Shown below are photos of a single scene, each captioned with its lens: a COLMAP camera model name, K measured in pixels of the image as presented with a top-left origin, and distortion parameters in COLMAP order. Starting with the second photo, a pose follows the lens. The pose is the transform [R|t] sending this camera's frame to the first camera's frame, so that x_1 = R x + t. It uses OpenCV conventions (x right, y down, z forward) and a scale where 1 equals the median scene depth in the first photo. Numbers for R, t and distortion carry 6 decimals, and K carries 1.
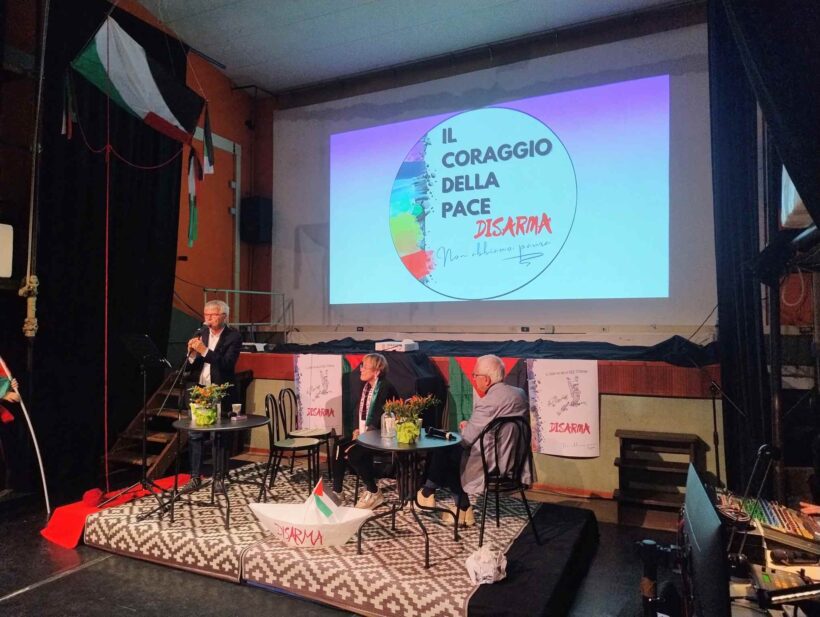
lens RADIAL K [[555.7, 0, 409.9], [0, 555.7, 309.9], [0, 0, 1]] dist [0.031263, -0.024935]
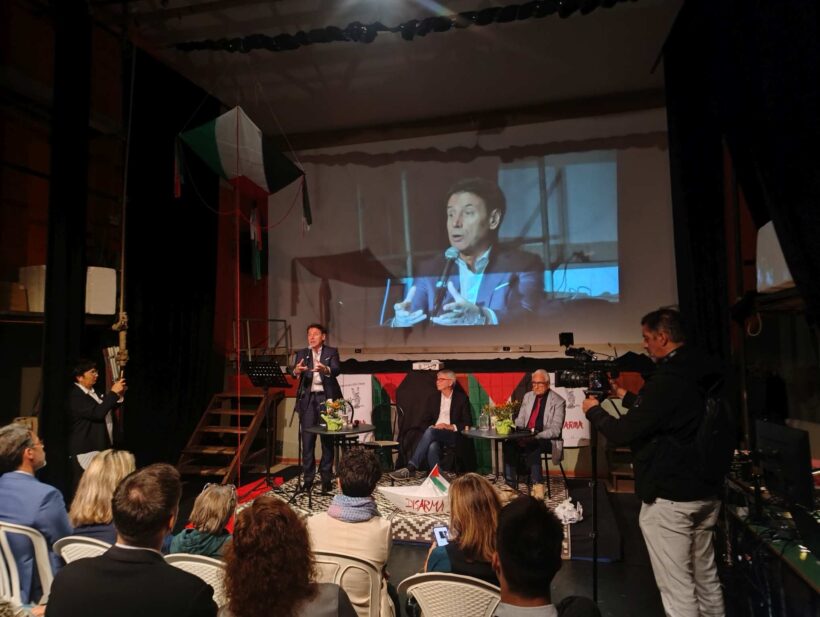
lens RADIAL K [[555.7, 0, 412.3], [0, 555.7, 326.2], [0, 0, 1]] dist [0.031263, -0.024935]
pose [[0.982995, -0.013100, 0.183162, -0.372411], [0.013240, 0.999912, 0.000462, -0.030565], [-0.183152, 0.001970, 0.983083, -0.268379]]
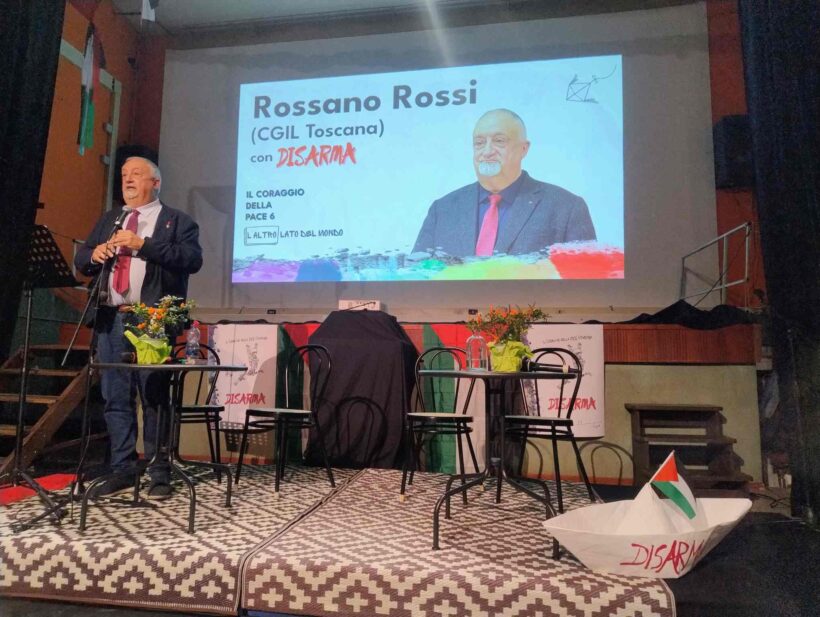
lens RADIAL K [[555.7, 0, 406.6], [0, 555.7, 306.2], [0, 0, 1]] dist [0.031263, -0.024935]
pose [[0.963247, 0.040994, 0.265470, -0.230336], [-0.022991, 0.997242, -0.070570, 0.156470], [-0.267631, 0.061873, 0.961533, 0.287010]]
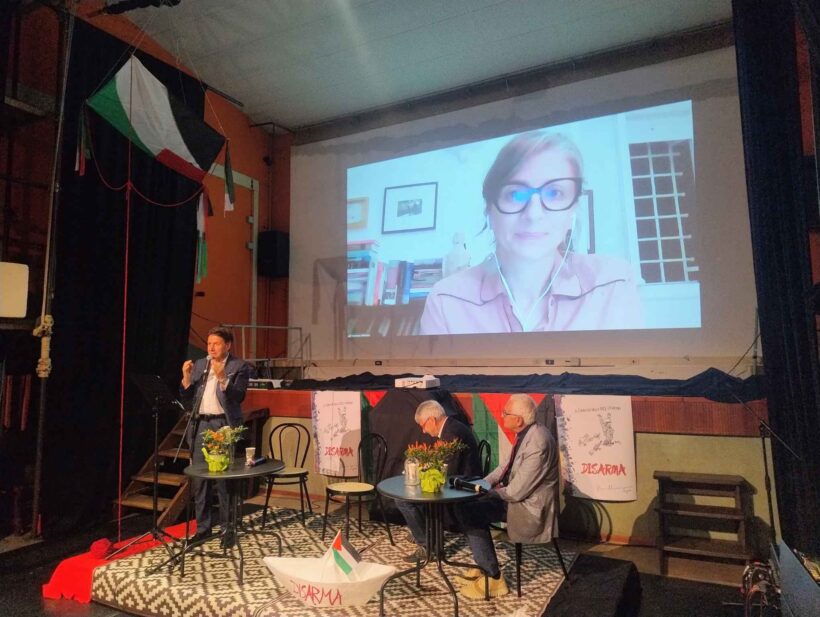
lens RADIAL K [[555.7, 0, 408.9], [0, 555.7, 311.3], [0, 0, 1]] dist [0.031263, -0.024935]
pose [[0.999381, -0.014276, -0.032157, -0.007305], [0.012593, 0.998570, -0.051958, -0.010185], [0.032853, 0.051521, 0.998131, 0.044623]]
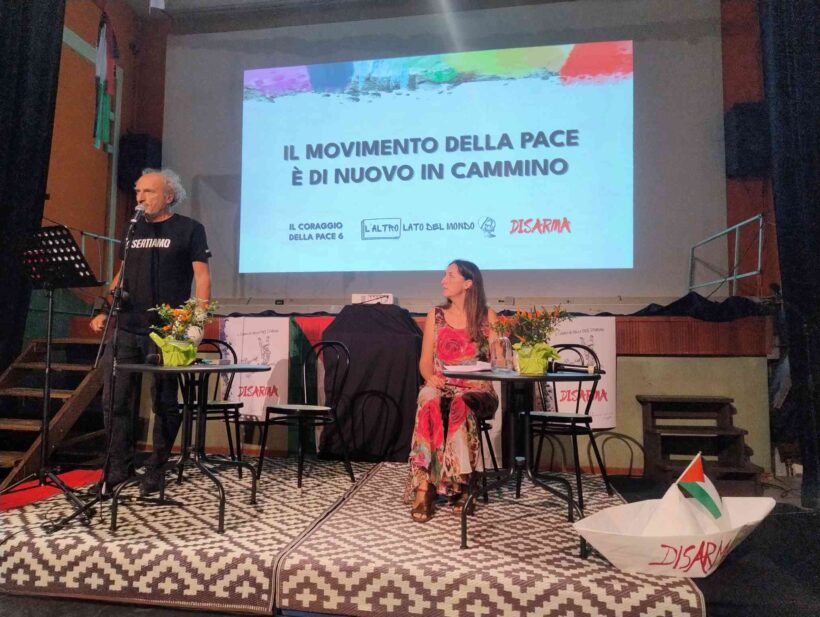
lens RADIAL K [[555.7, 0, 408.5], [0, 555.7, 311.3], [0, 0, 1]] dist [0.031263, -0.024935]
pose [[0.962121, 0.027521, 0.271232, -0.255065], [-0.019180, 0.999259, -0.033356, 0.140598], [-0.271949, 0.026890, 0.961936, 0.293180]]
